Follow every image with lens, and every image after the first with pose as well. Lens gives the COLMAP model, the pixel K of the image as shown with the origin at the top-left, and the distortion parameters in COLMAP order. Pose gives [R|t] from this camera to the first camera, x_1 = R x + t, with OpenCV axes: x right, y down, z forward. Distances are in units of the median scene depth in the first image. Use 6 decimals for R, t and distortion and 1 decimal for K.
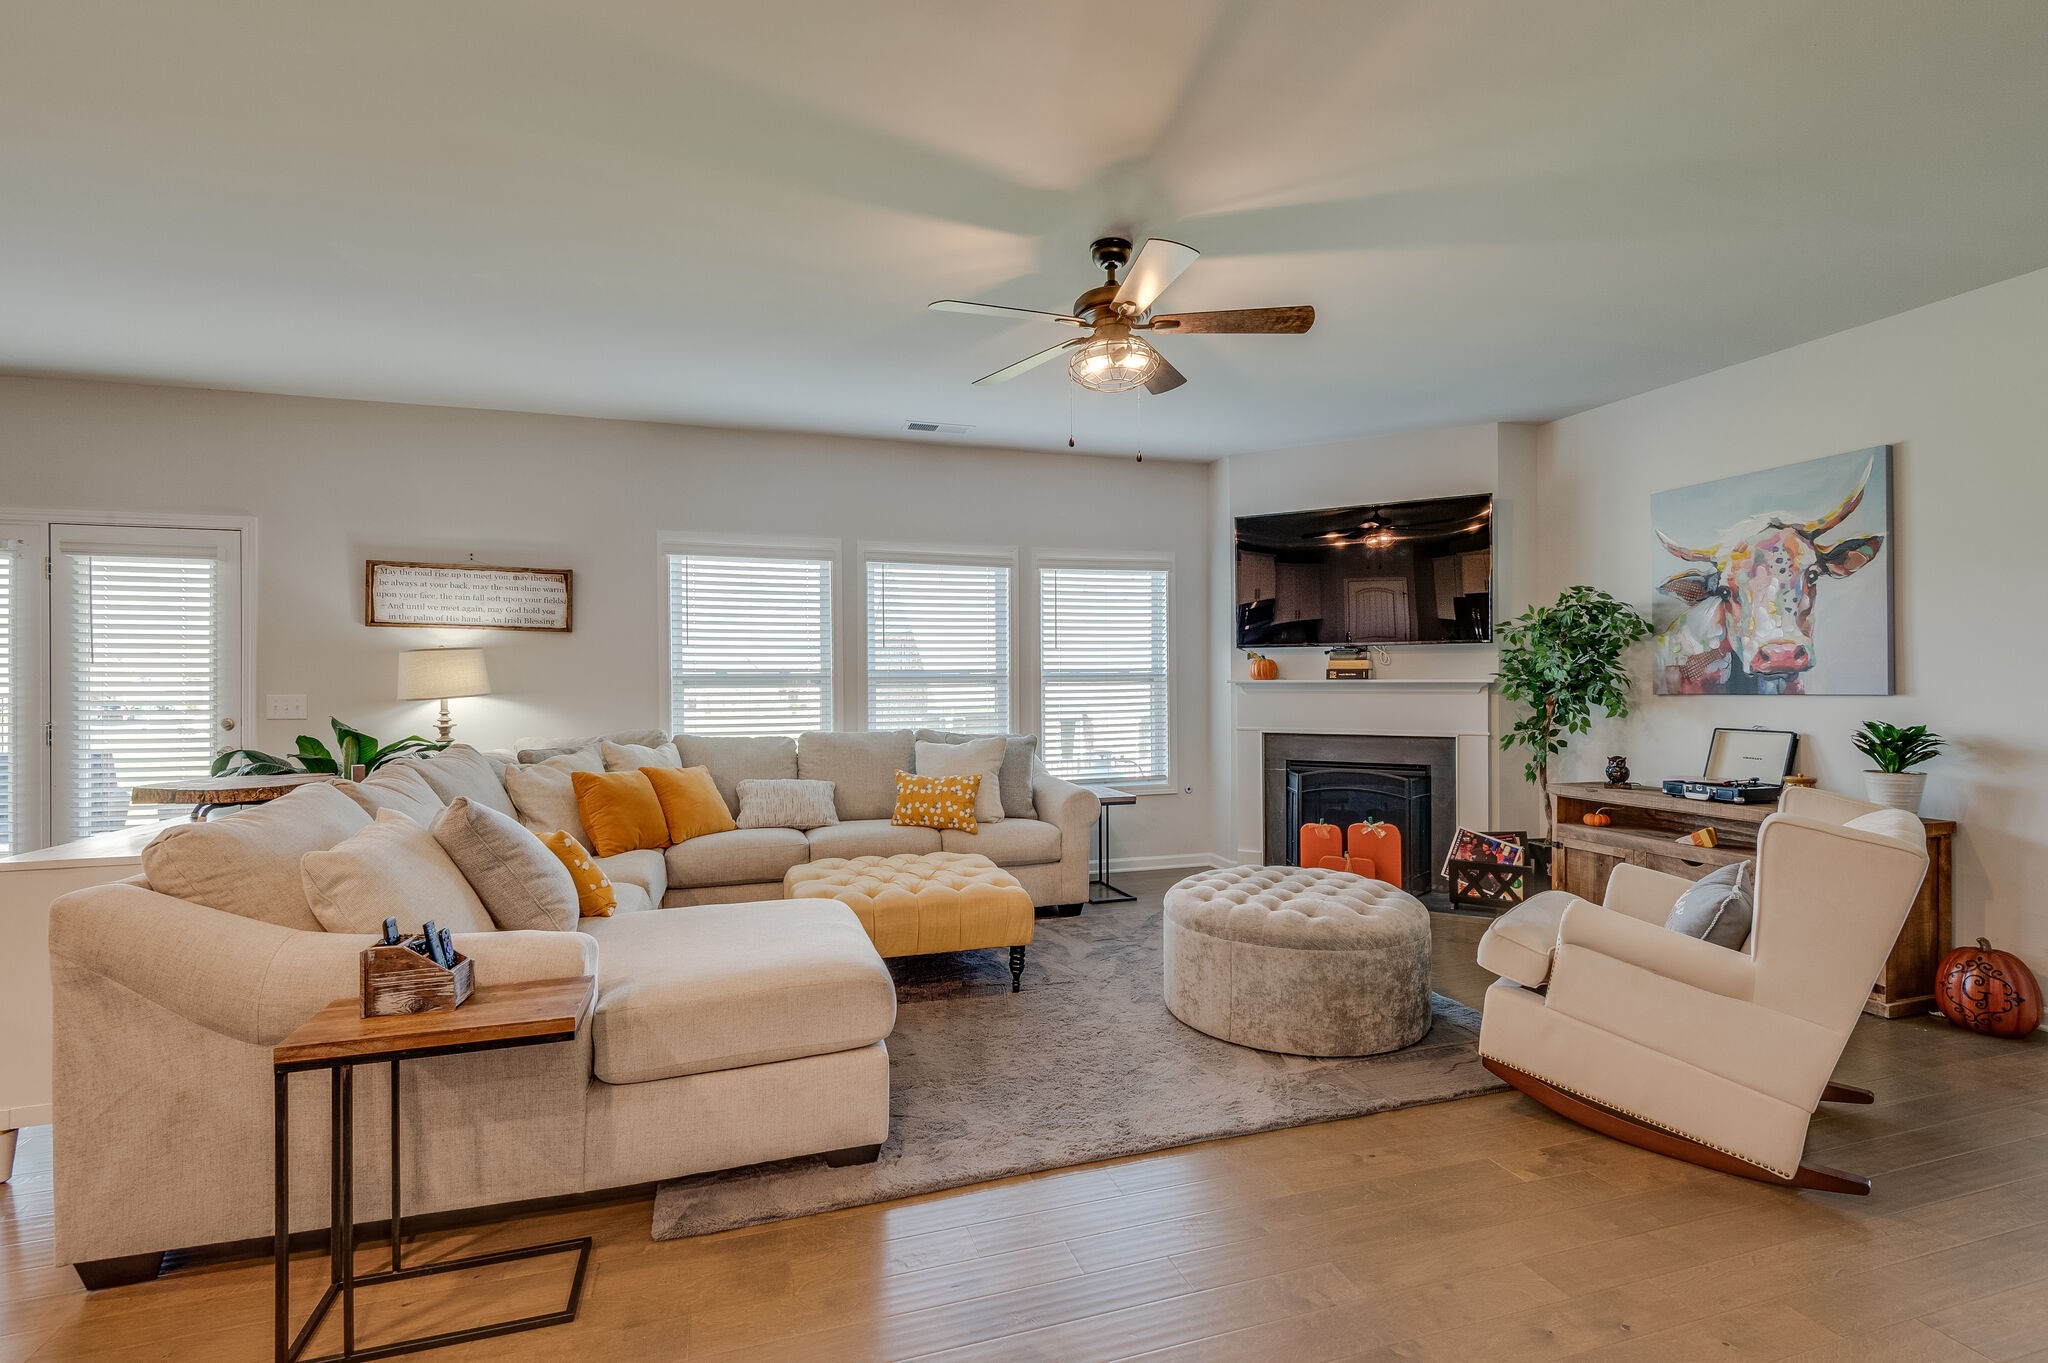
lens RADIAL K [[921.6, 0, 1024.0], [0, 921.6, 681.5], [0, 0, 1]] dist [0.022469, -0.011862]
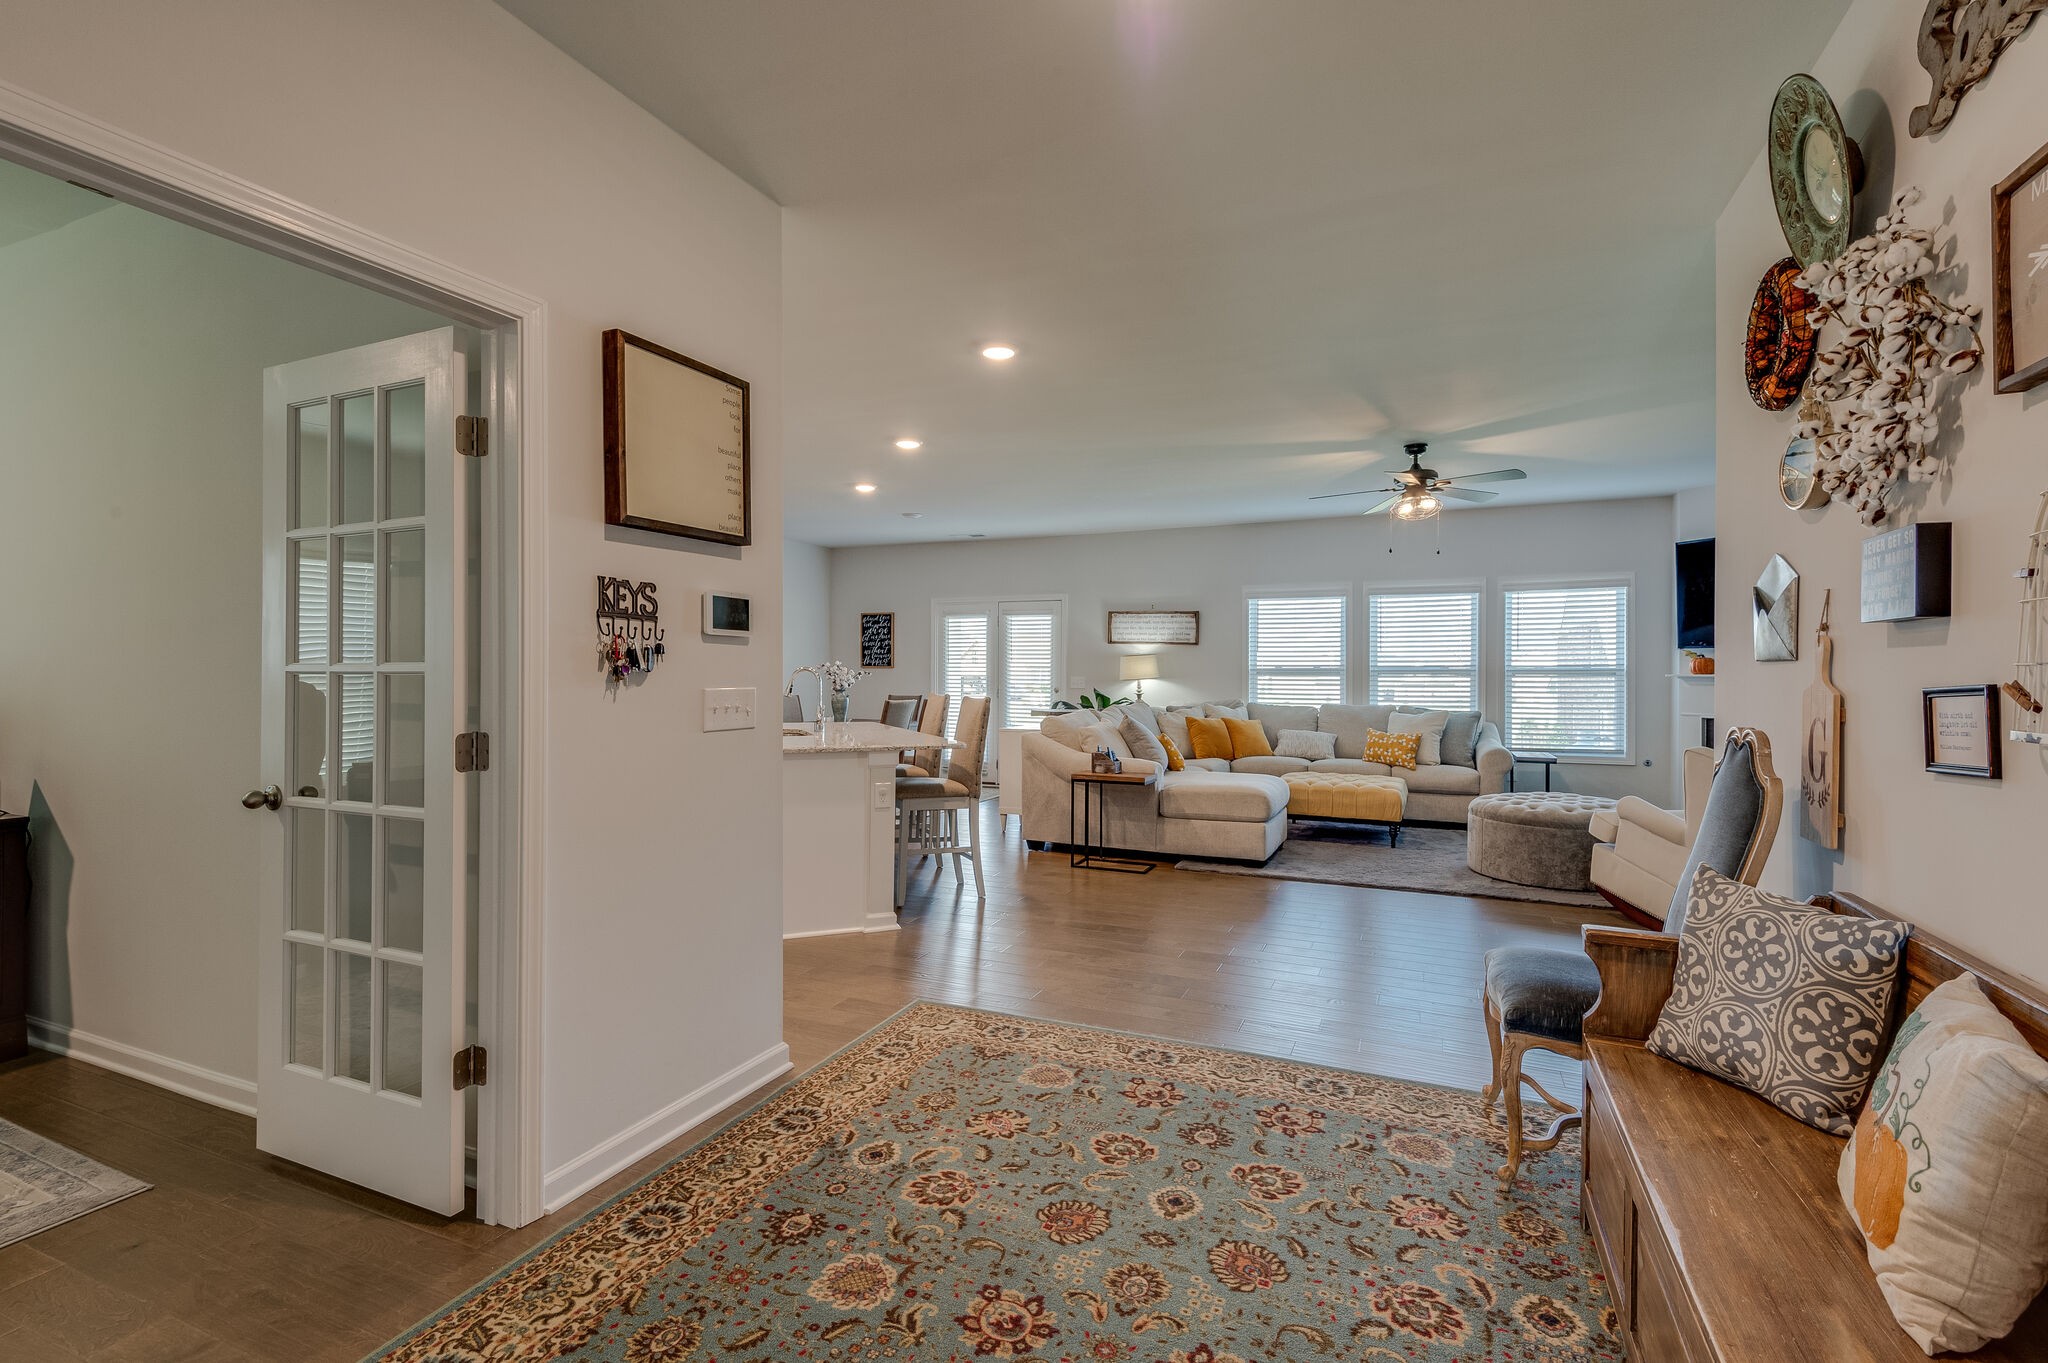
lens RADIAL K [[921.6, 0, 1024.0], [0, 921.6, 681.5], [0, 0, 1]] dist [0.022469, -0.011862]
pose [[0.743292, 0.014214, -0.668816, 0.508651], [-0.008109, 0.999892, 0.012238, -0.000434], [0.668918, -0.003673, 0.743327, -0.626916]]
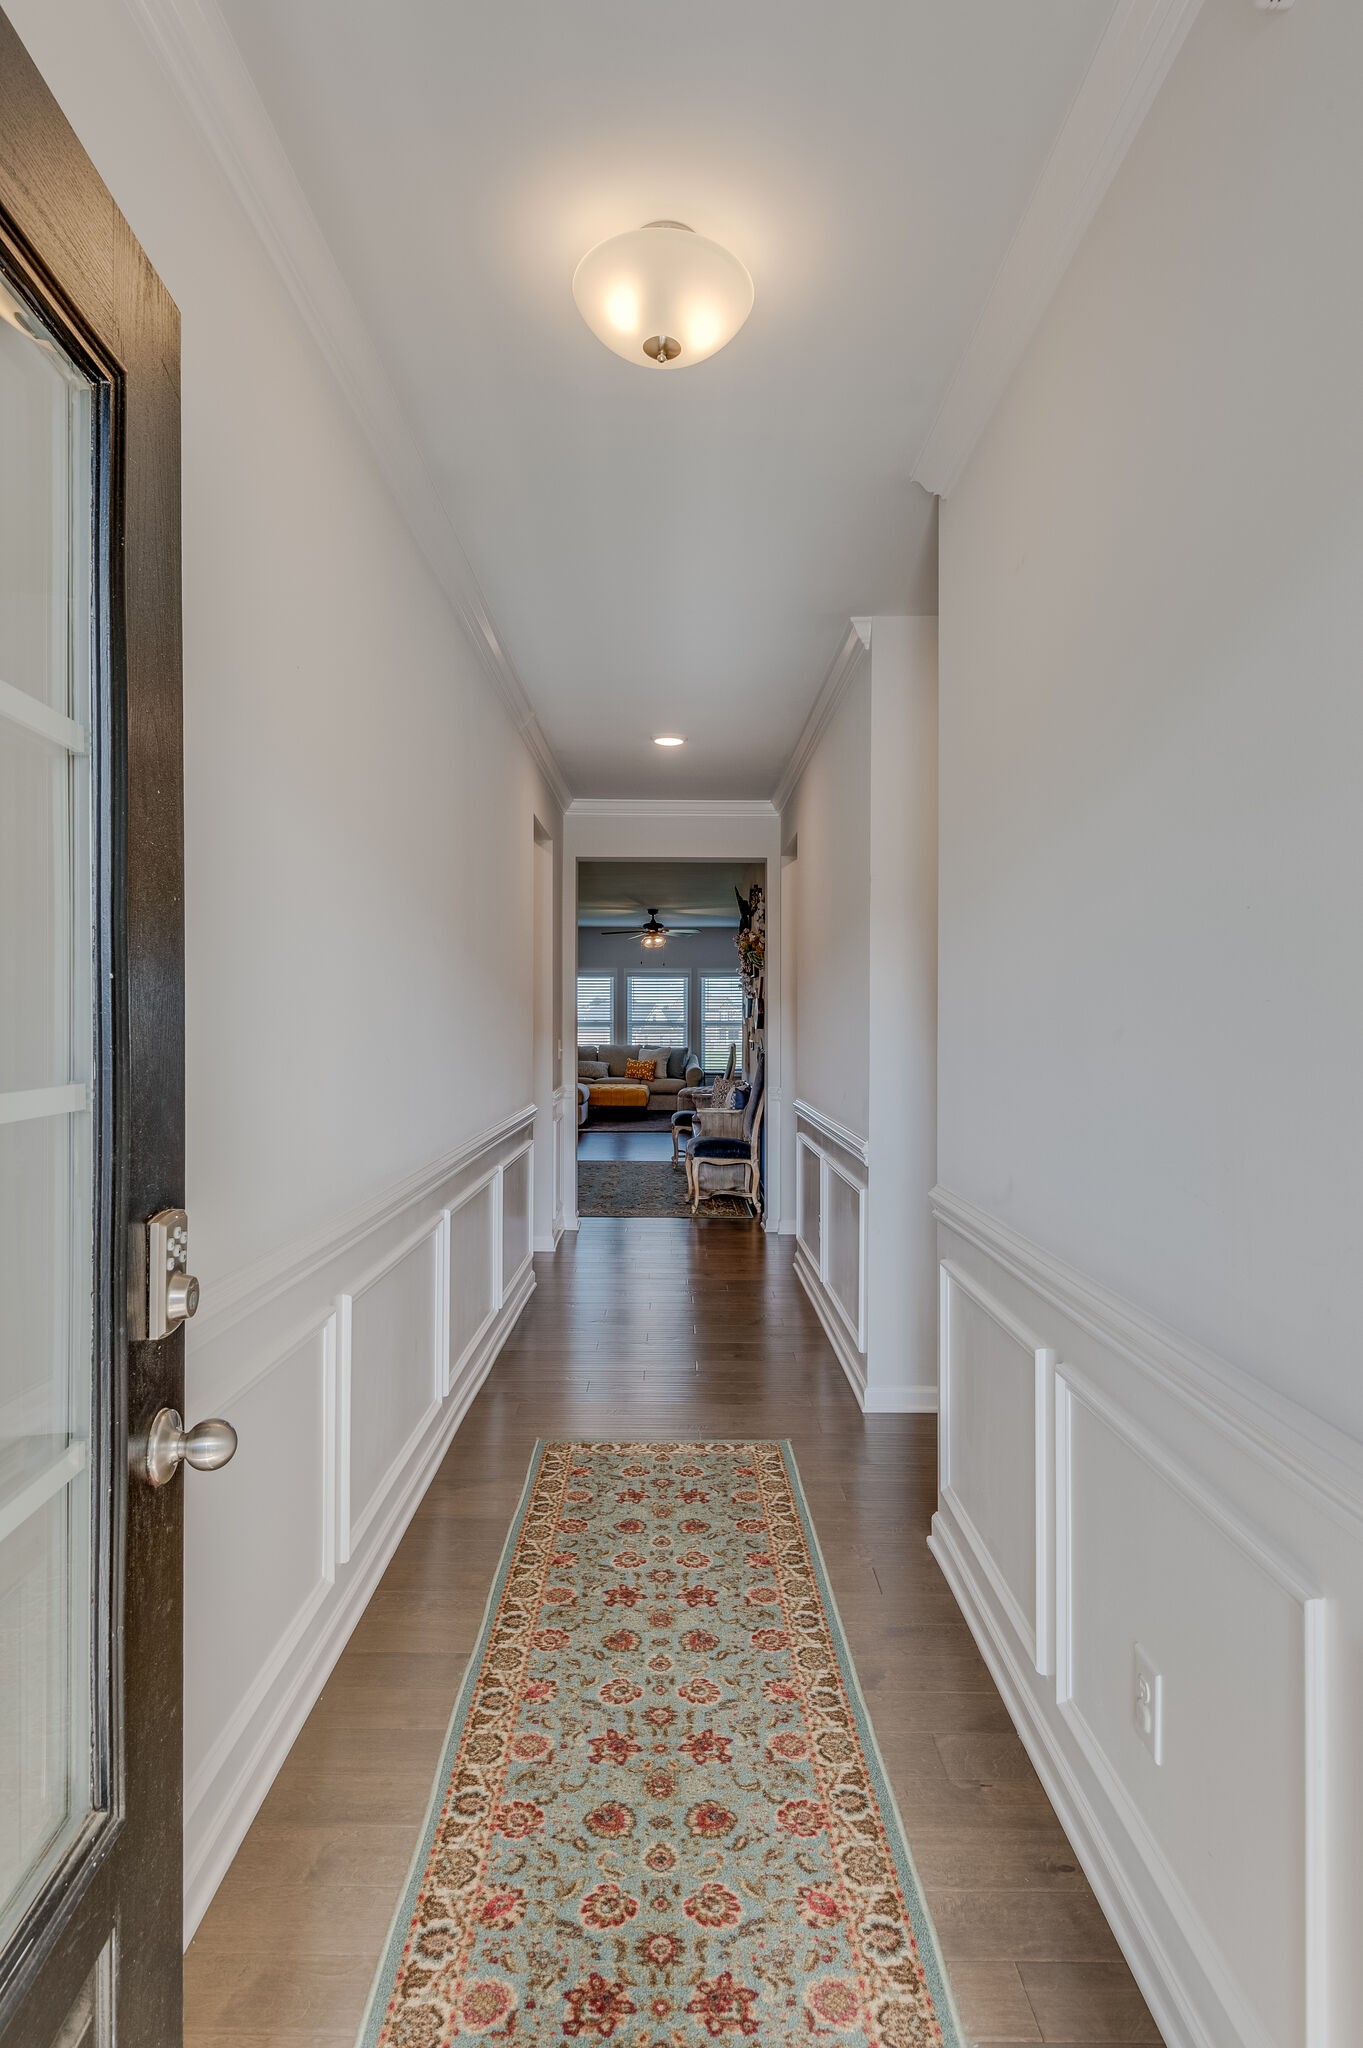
lens RADIAL K [[921.6, 0, 681.5], [0, 921.6, 1024.0], [0, 0, 1]] dist [0.022469, -0.011862]
pose [[0.954195, 0.014303, -0.298844, 0.852262], [-0.011902, 0.999881, 0.009853, -0.035259], [0.298950, -0.005845, 0.954251, -1.608790]]
